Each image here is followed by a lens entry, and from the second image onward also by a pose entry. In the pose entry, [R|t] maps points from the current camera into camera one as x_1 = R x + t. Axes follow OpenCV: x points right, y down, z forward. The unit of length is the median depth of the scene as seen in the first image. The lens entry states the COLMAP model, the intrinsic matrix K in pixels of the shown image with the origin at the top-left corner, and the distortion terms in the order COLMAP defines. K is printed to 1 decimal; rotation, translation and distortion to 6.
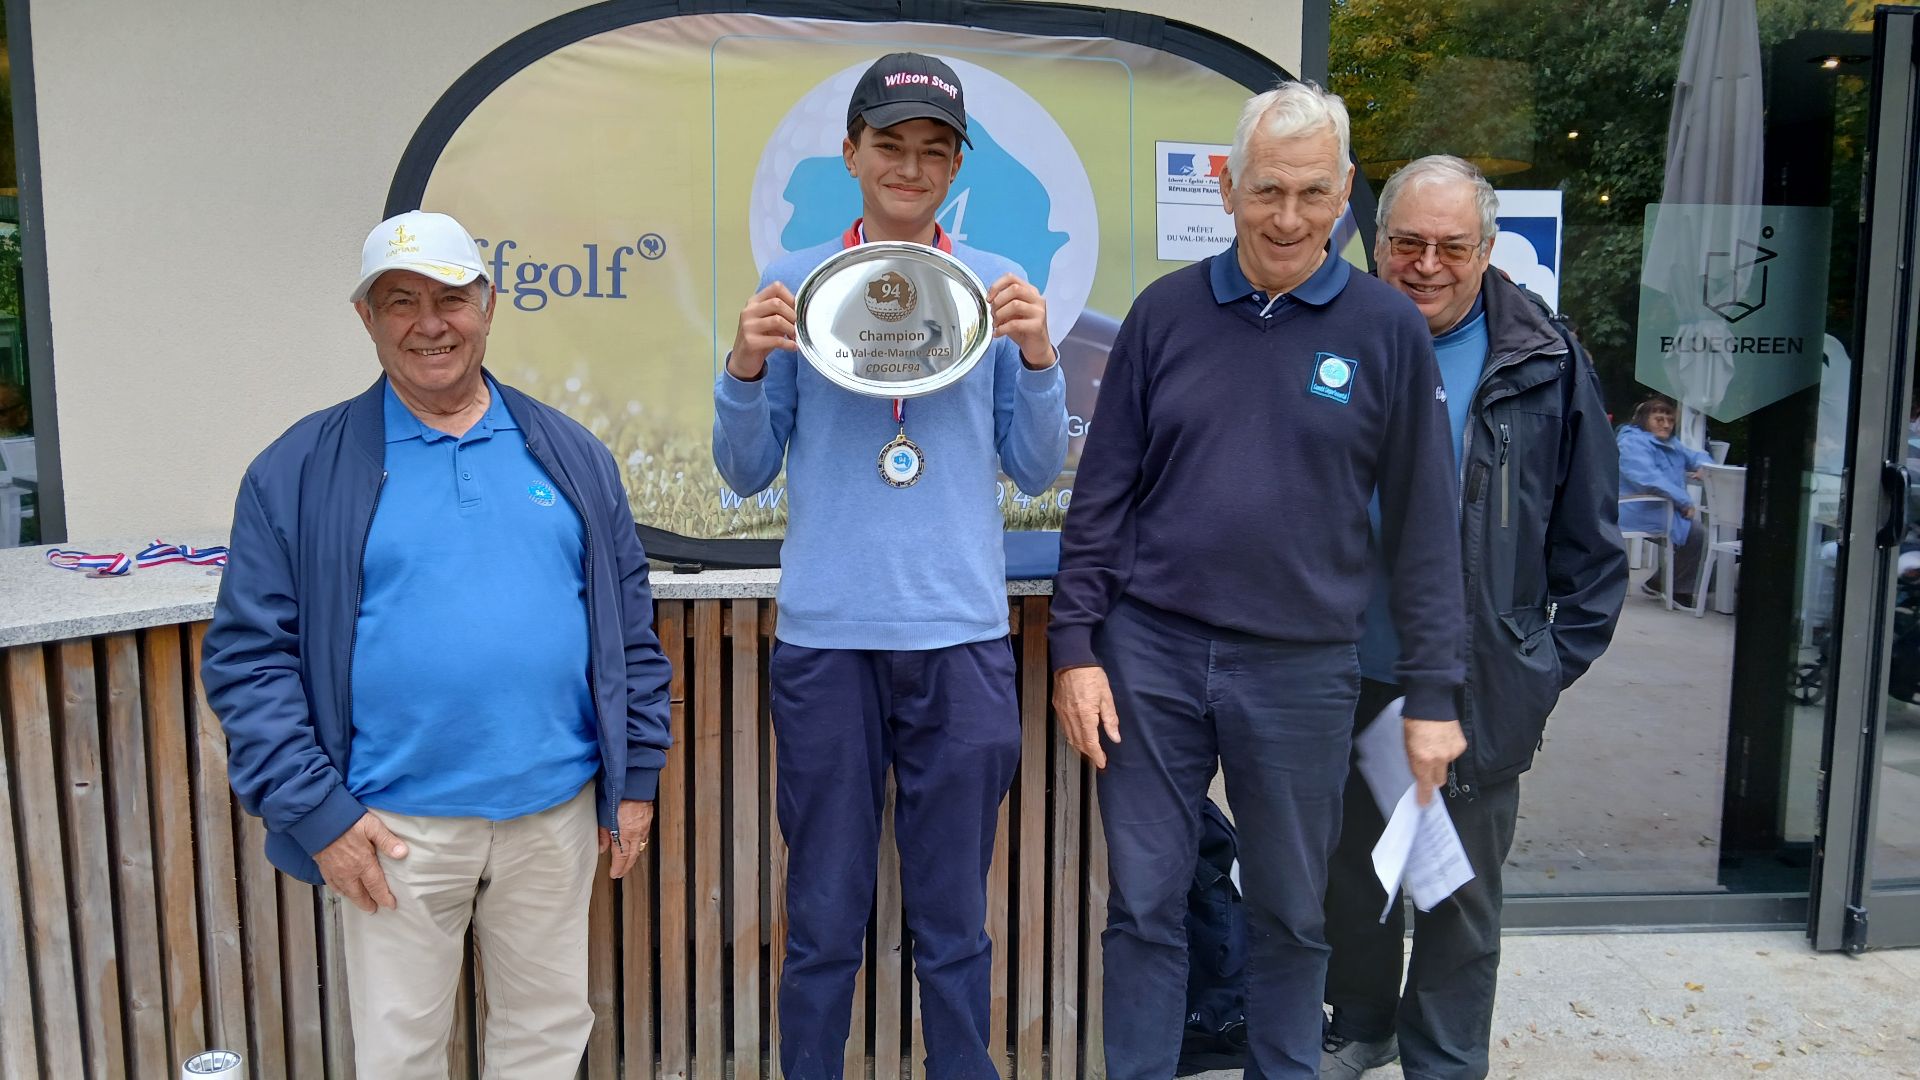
lens RADIAL K [[1551.5, 0, 966.6], [0, 1551.5, 551.9], [0, 0, 1]] dist [0.007981, -0.079209]
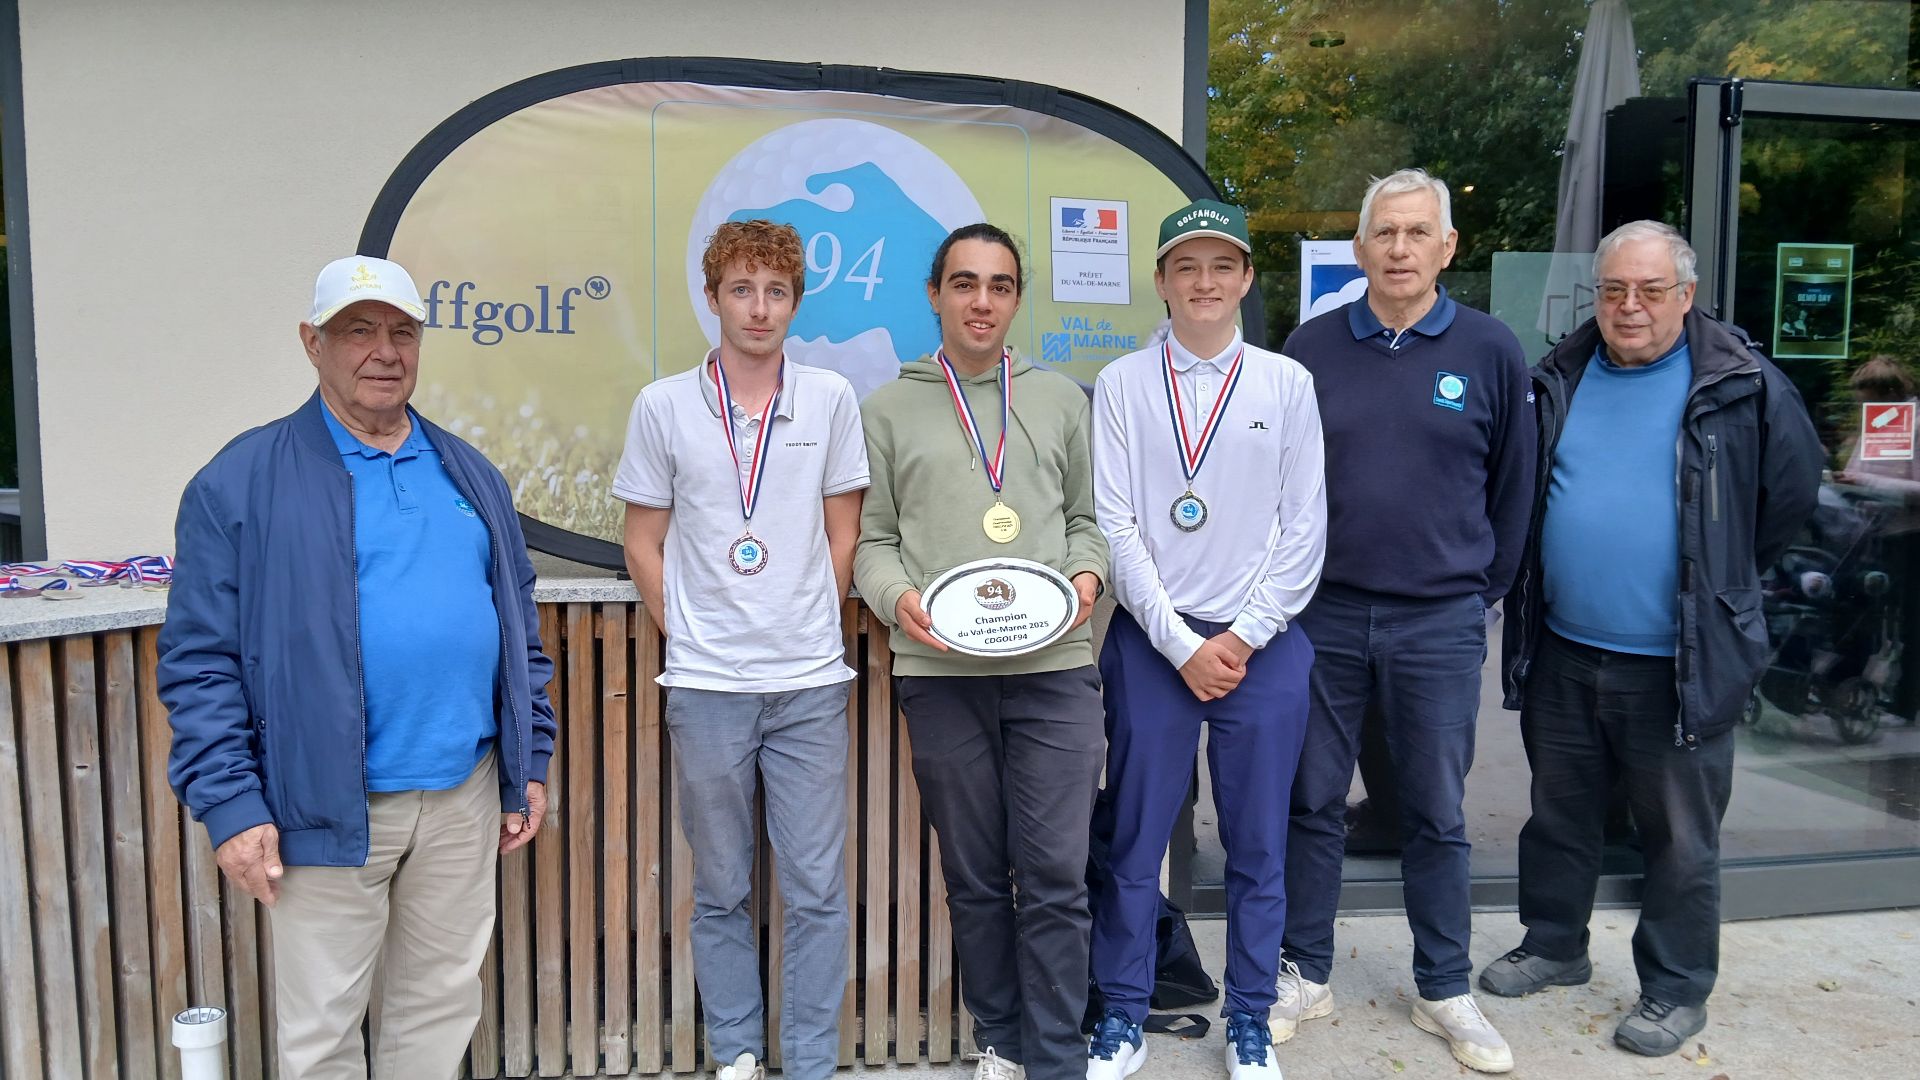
lens RADIAL K [[1551.5, 0, 960.3], [0, 1551.5, 533.6], [0, 0, 1]] dist [0.007981, -0.079209]
pose [[0.999191, -0.004593, 0.039950, 0.011281], [0.006320, 0.999047, -0.043198, 0.028292], [-0.039713, 0.043415, 0.998267, -0.111690]]
